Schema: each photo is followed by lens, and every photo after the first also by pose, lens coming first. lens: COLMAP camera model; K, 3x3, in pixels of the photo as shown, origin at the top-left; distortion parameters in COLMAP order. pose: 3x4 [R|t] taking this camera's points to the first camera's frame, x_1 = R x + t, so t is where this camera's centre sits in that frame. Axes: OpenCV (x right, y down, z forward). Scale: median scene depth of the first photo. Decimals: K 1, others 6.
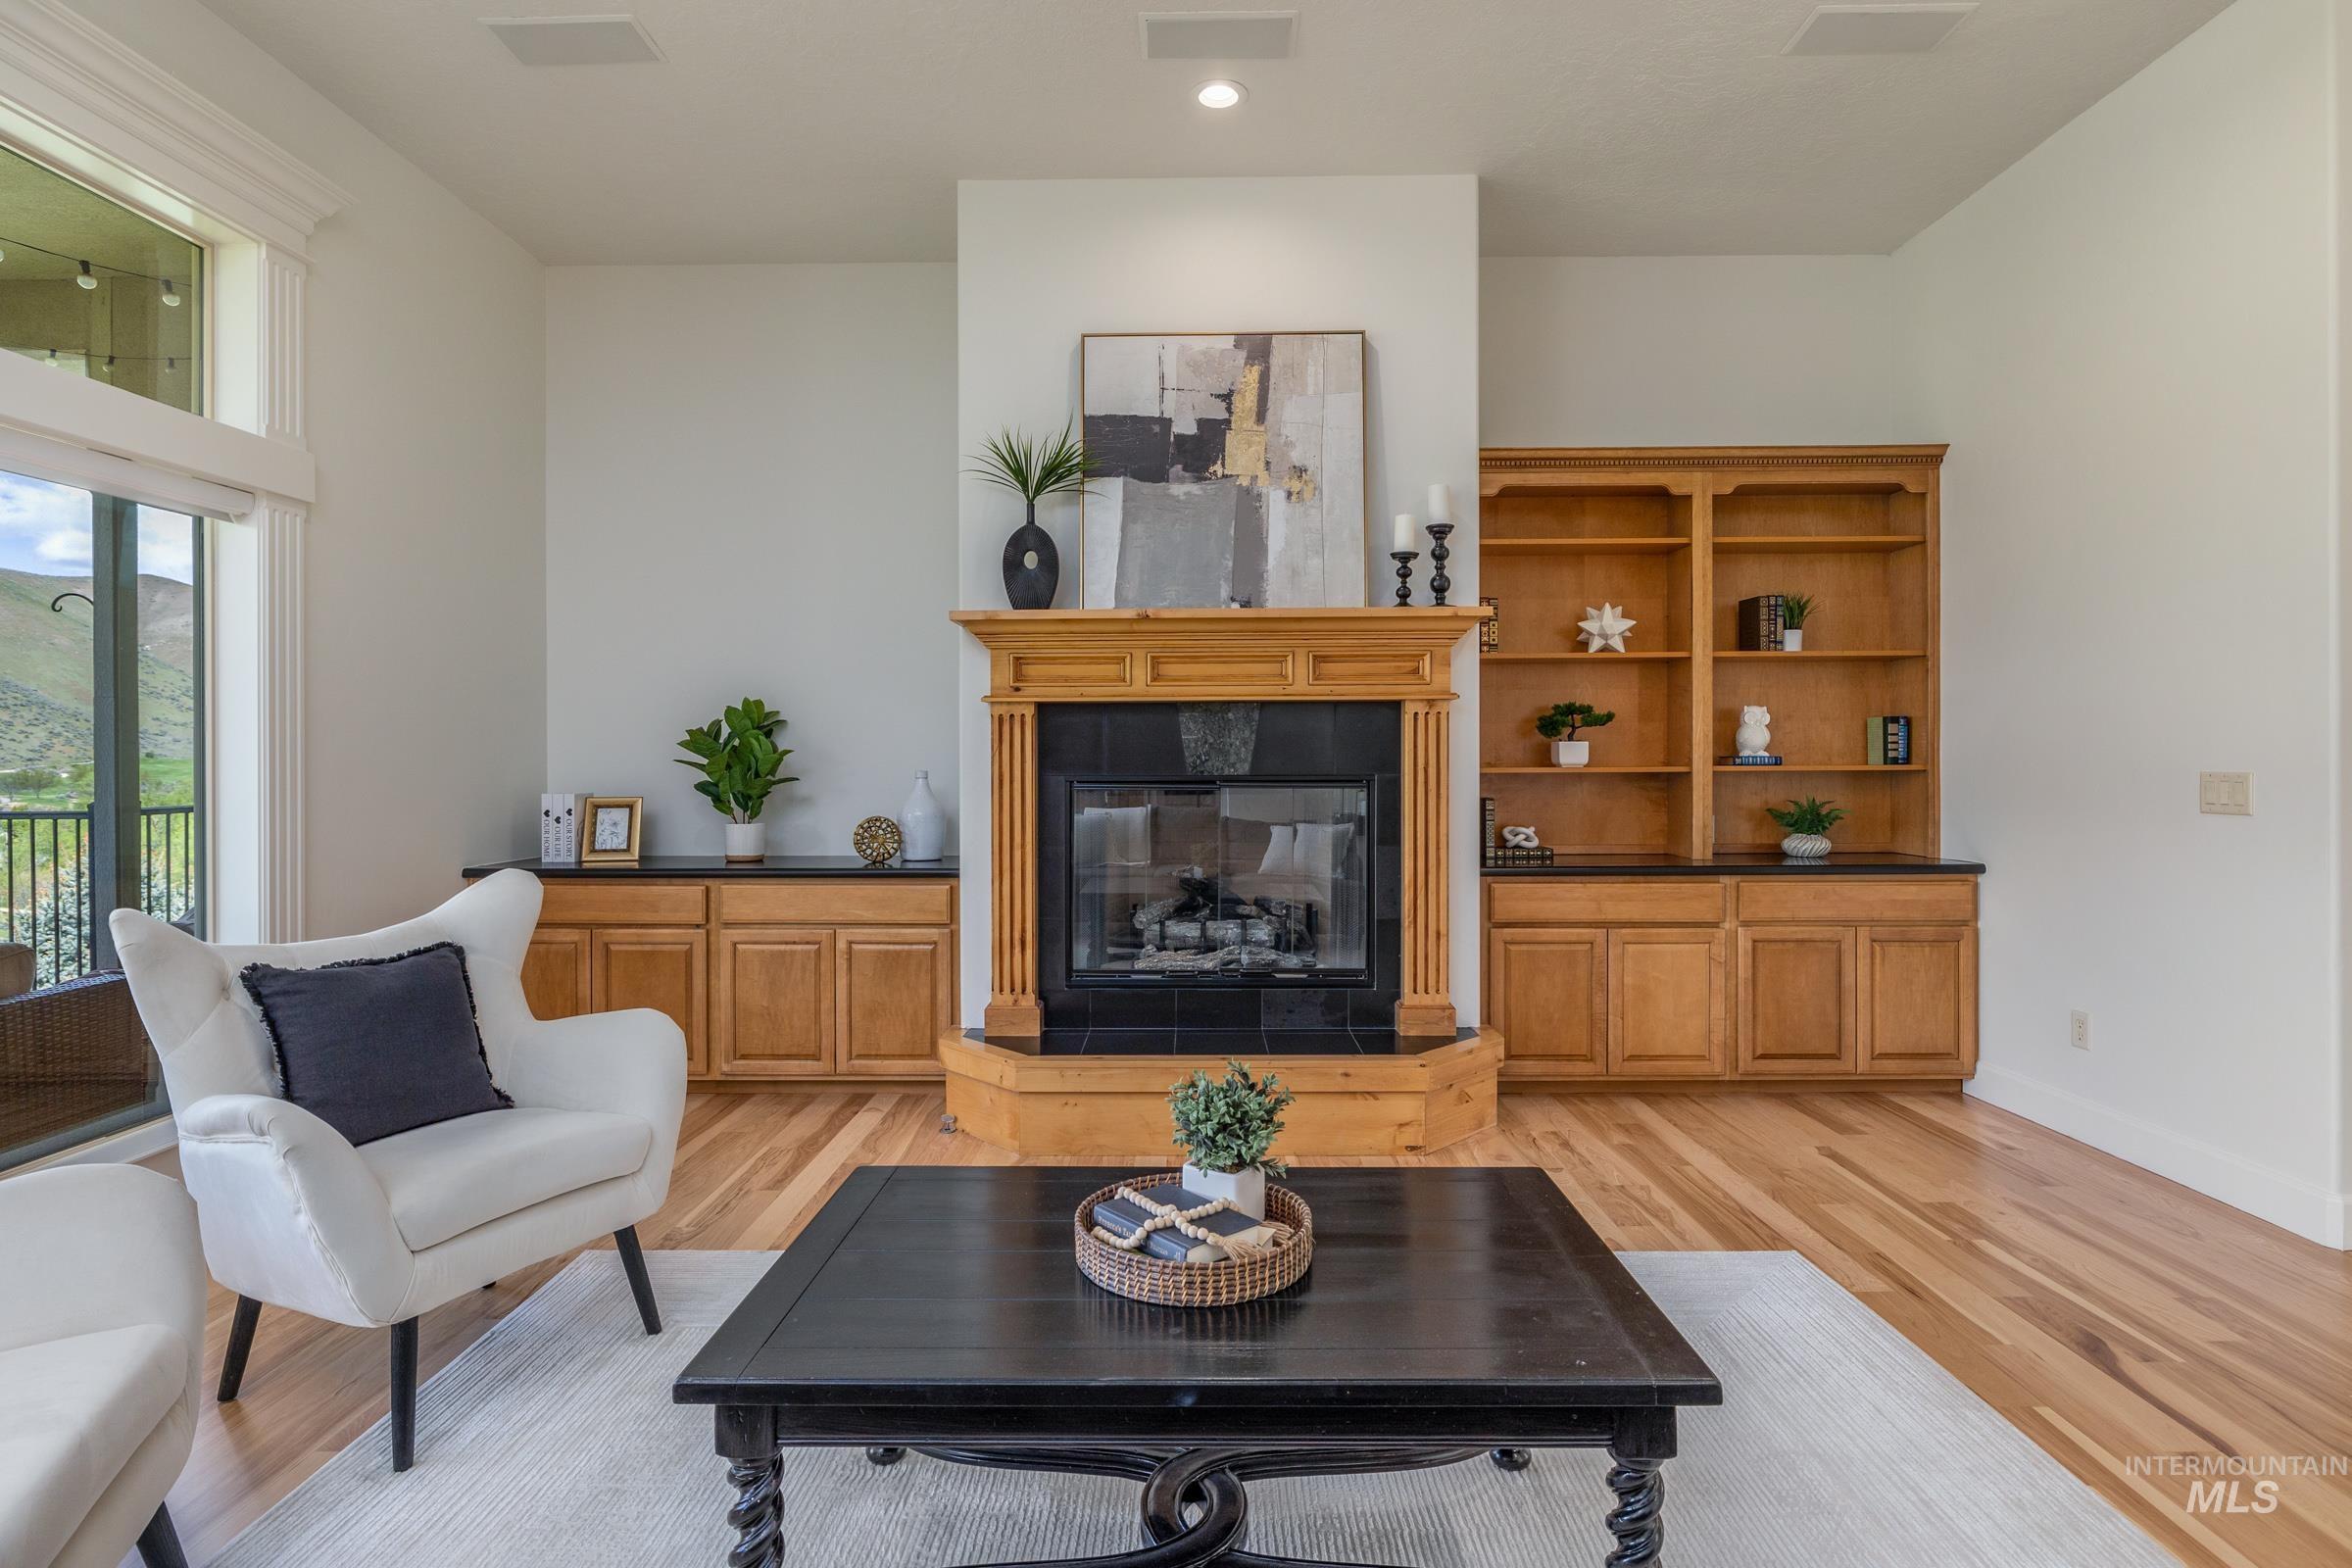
lens RADIAL K [[1178.1, 0, 1168.0], [0, 1178.1, 766.2], [0, 0, 1]] dist [-0.008334, 0.001702]
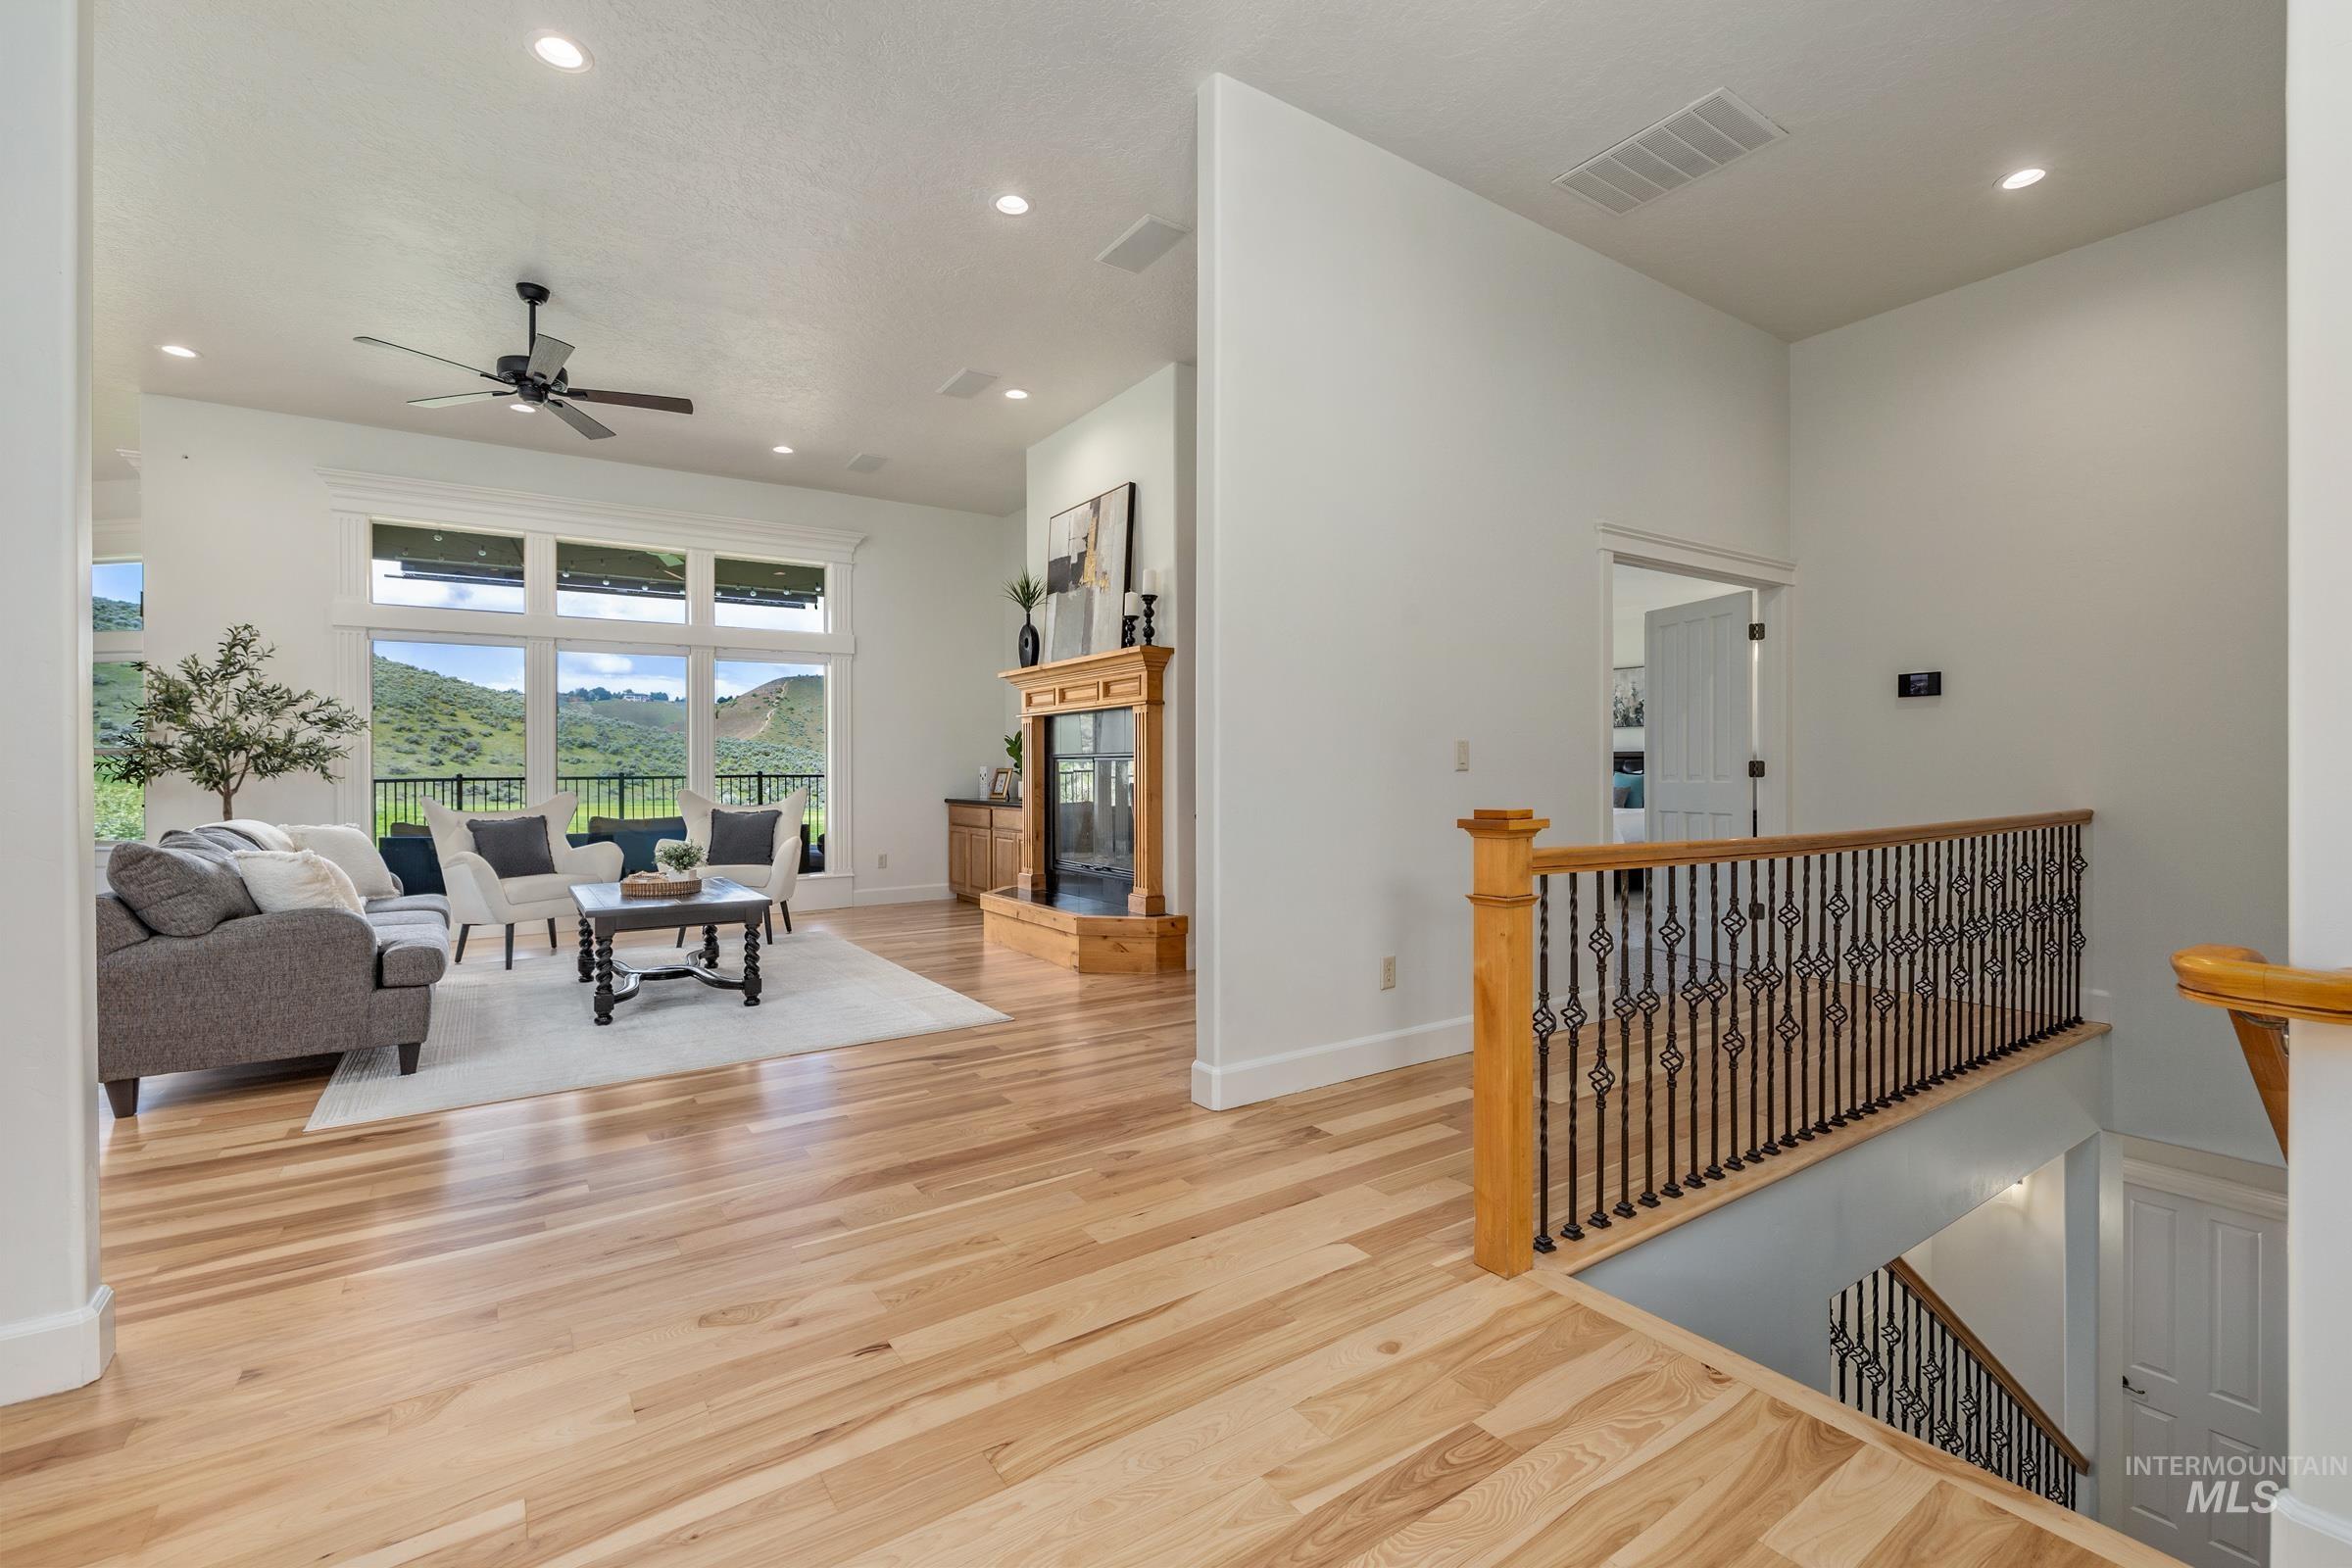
lens RADIAL K [[988.8, 0, 1160.5], [0, 988.8, 779.8], [0, 0, 1]] dist [-0.000802, -0.000852]
pose [[0.581176, 0.011383, -0.813698, 1.318369], [-0.002191, 0.999920, 0.012423, 0.028141], [0.813775, -0.005438, 0.581155, 0.231539]]
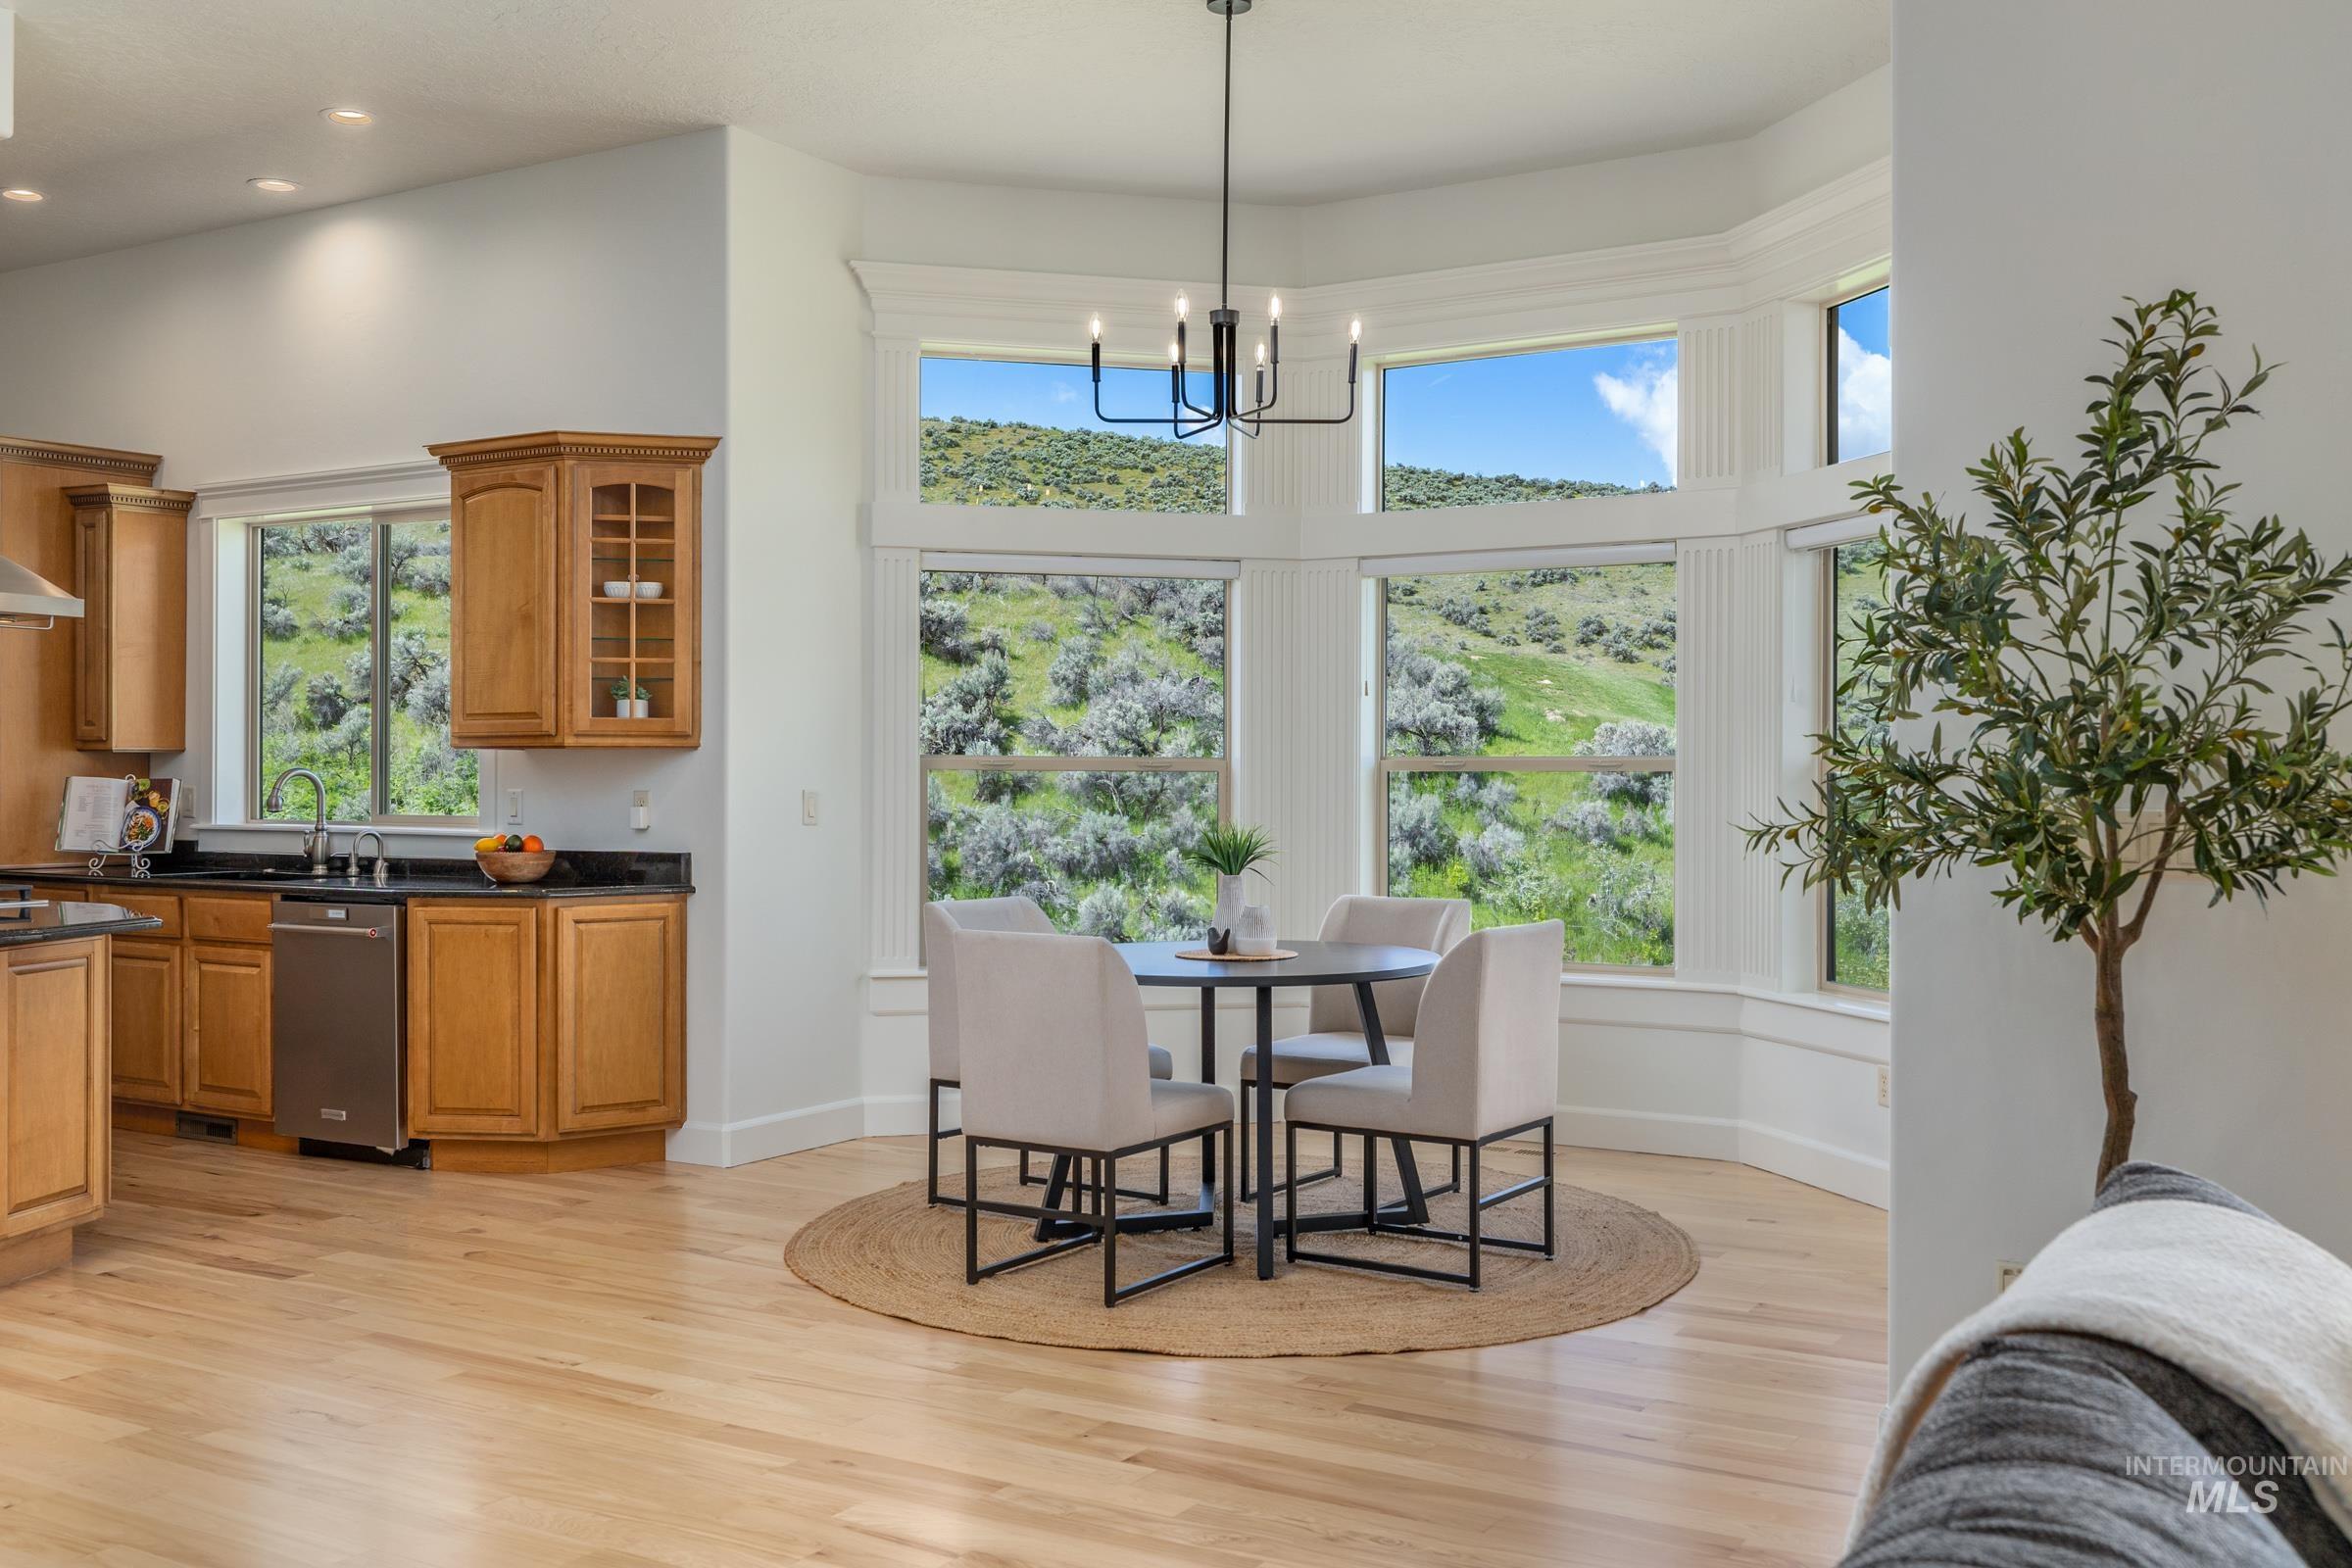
lens RADIAL K [[2163.3, 0, 1211.9], [0, 2163.3, 759.3], [0, 0, 1]] dist [0.016964, 0.000000]
pose [[-0.493194, -0.000726, -0.869919, 0.290014], [-0.003055, 0.999995, 0.000898, -0.001203], [0.869914, 0.003100, -0.493194, 0.077936]]
